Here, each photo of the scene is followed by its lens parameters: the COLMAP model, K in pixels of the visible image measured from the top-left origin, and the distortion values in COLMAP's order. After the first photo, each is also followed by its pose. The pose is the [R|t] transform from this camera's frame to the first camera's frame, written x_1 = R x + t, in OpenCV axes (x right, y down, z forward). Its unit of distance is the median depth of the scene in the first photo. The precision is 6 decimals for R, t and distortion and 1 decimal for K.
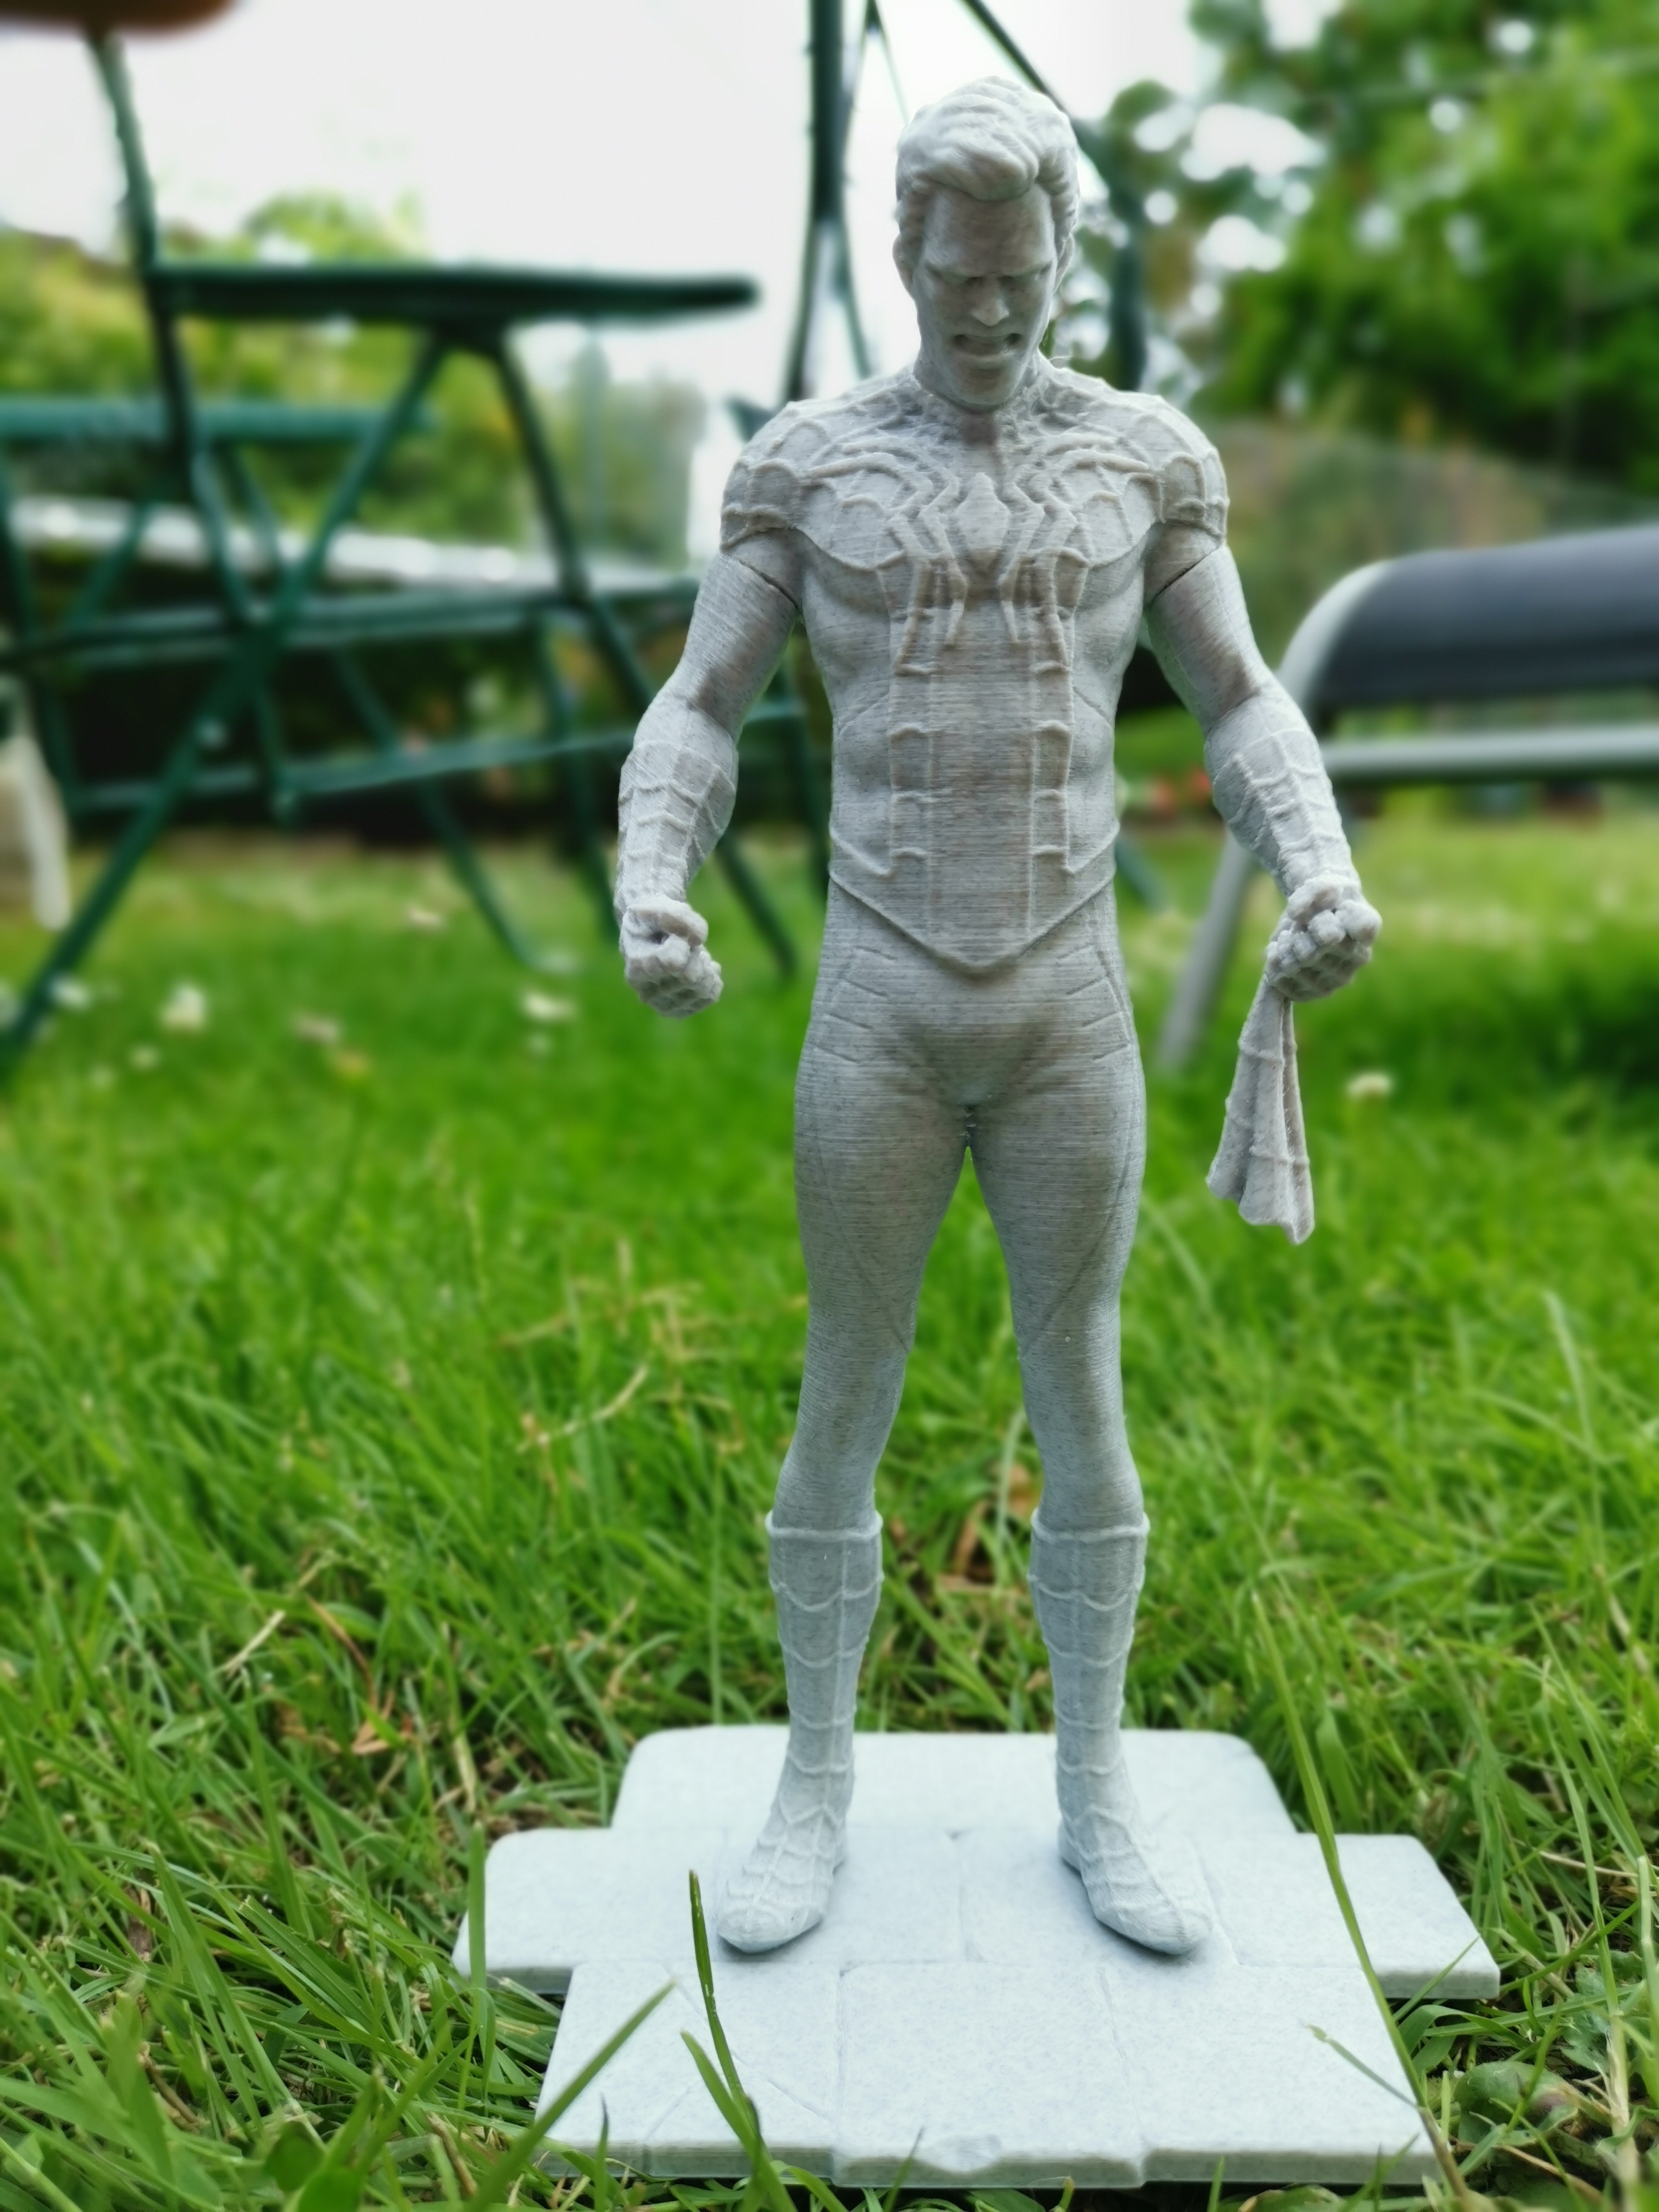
lens RADIAL K [[1649.6, 0, 829.5], [0, 1649.6, 1106.0], [0, 0, 1]] dist [0.009700, 0.001566]
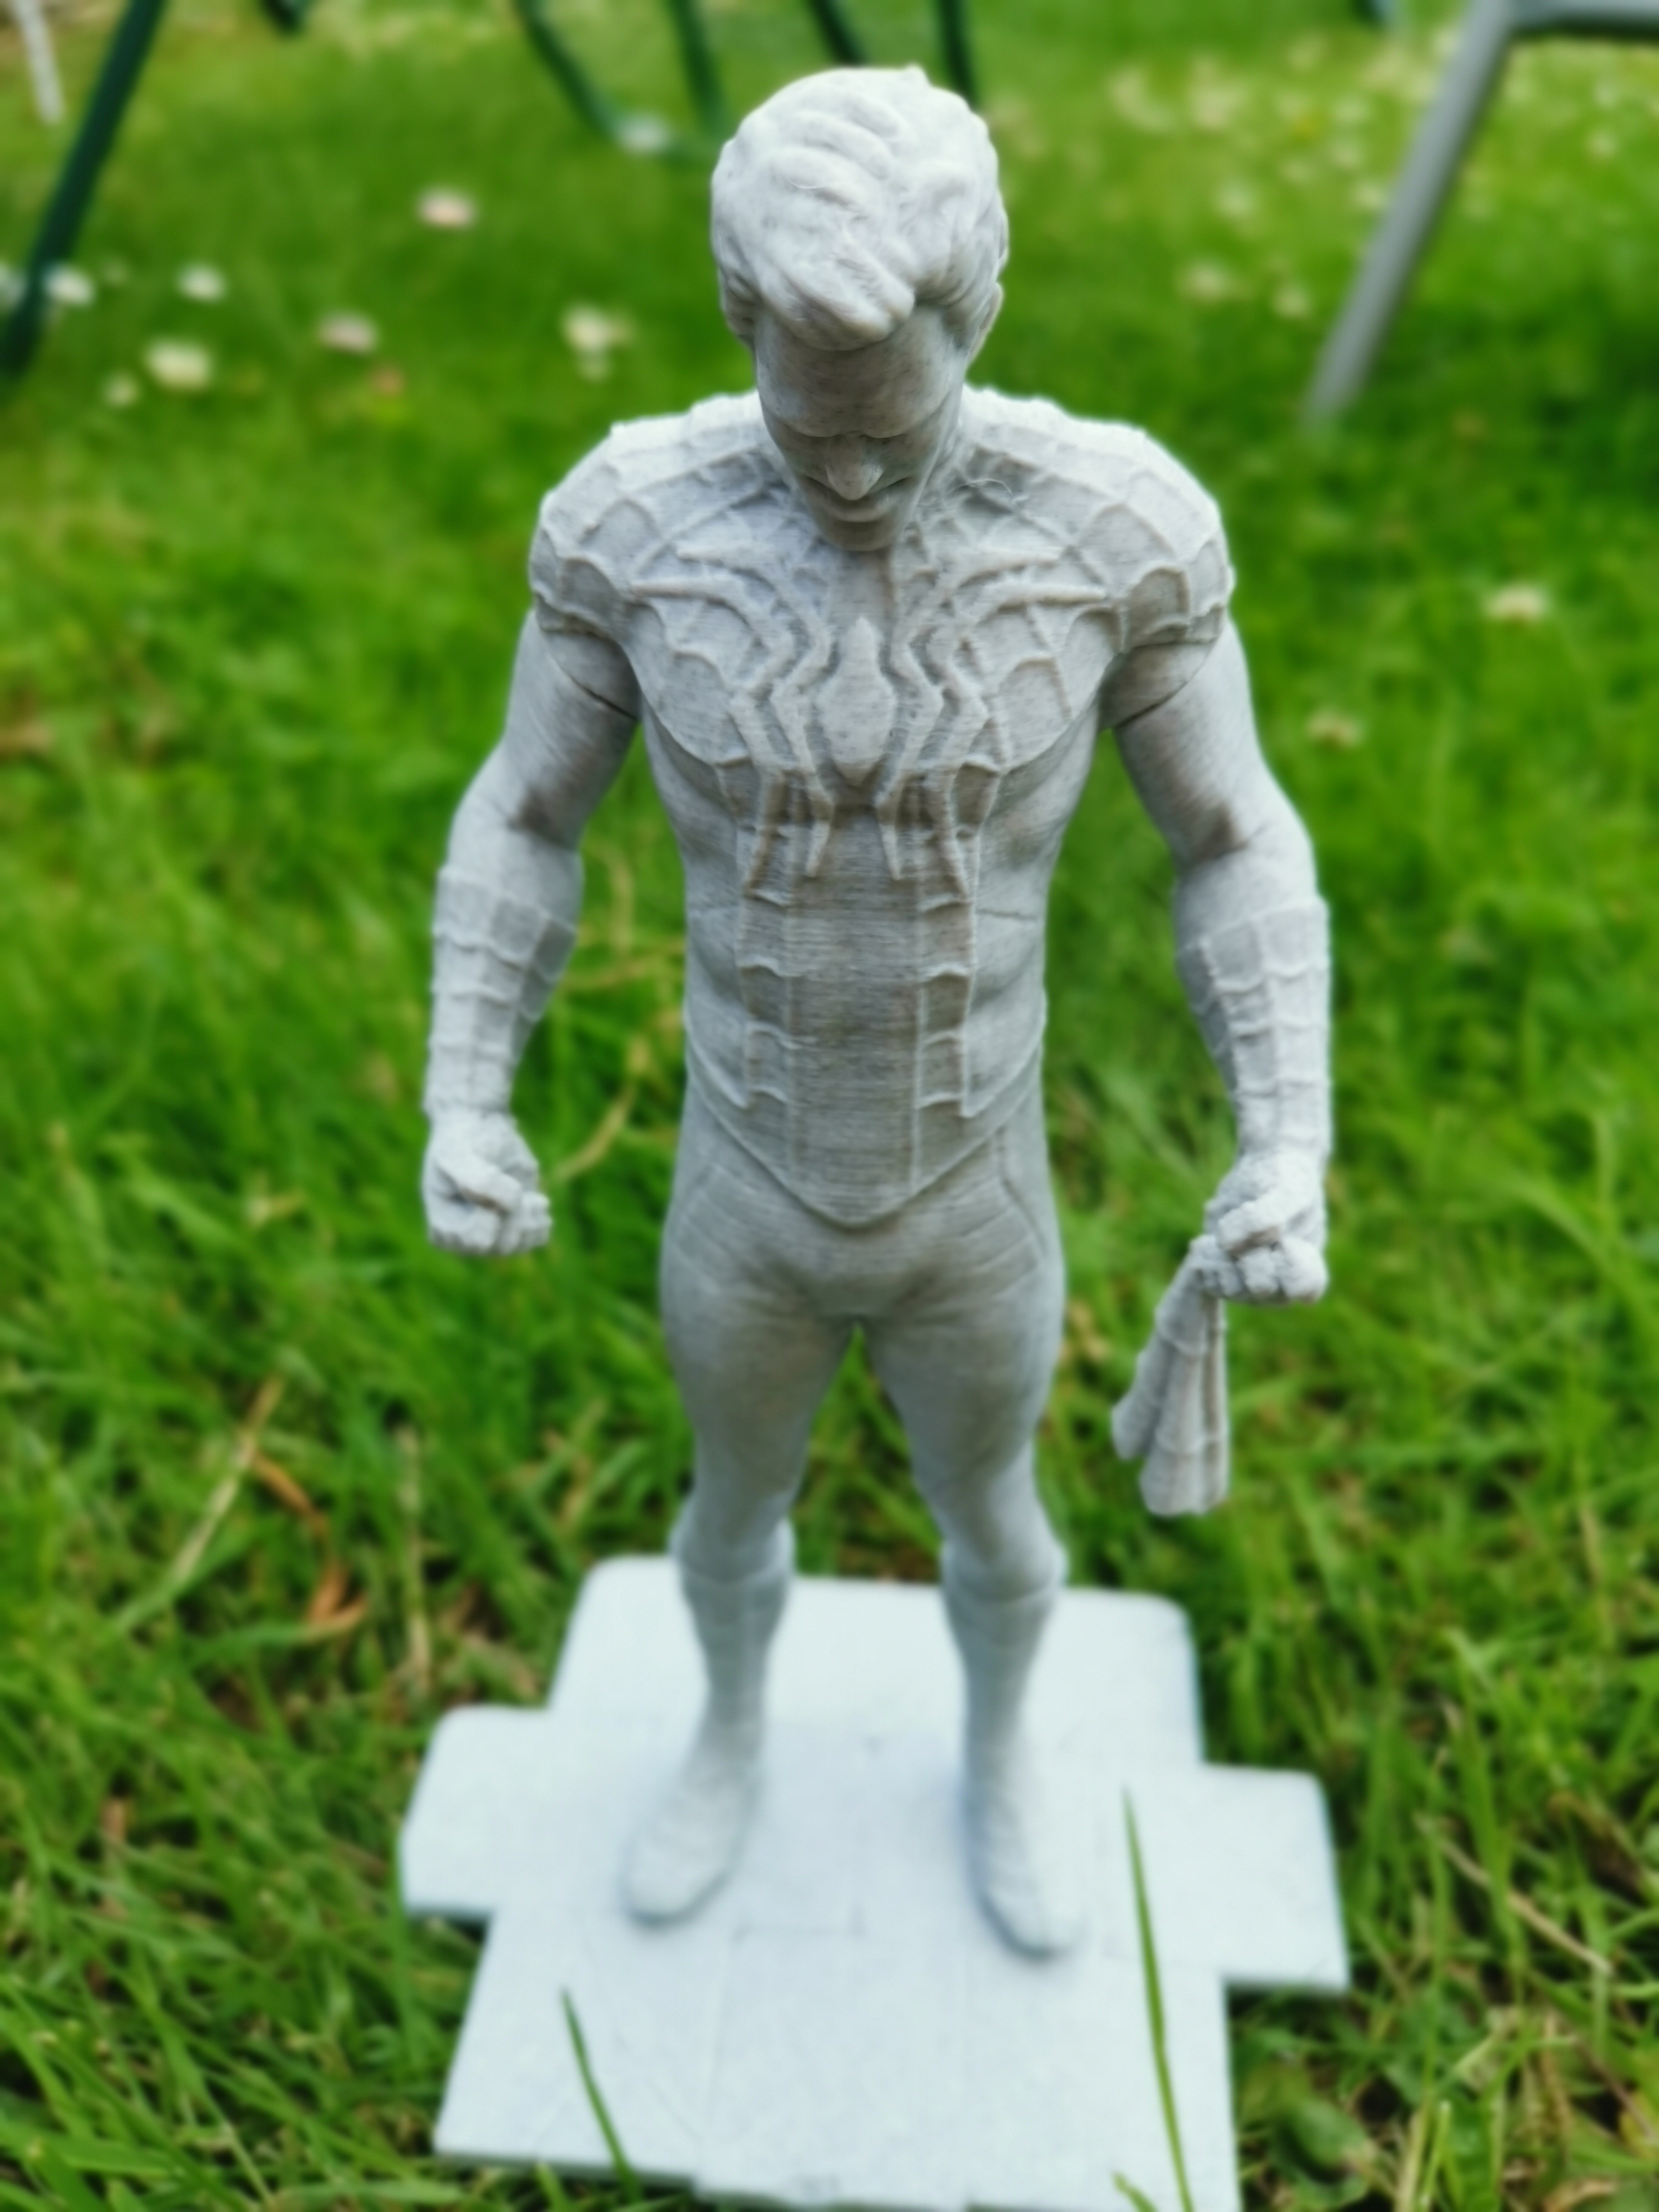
lens RADIAL K [[1711.0, 0, 829.5], [0, 1711.0, 1106.0], [0, 0, 1]] dist [-0.003812, 0.003034]
pose [[0.997185, 0.039178, -0.063925, 0.132651], [-0.008121, 0.904035, 0.427382, -0.508096], [0.074534, -0.425660, 0.901808, 0.244041]]
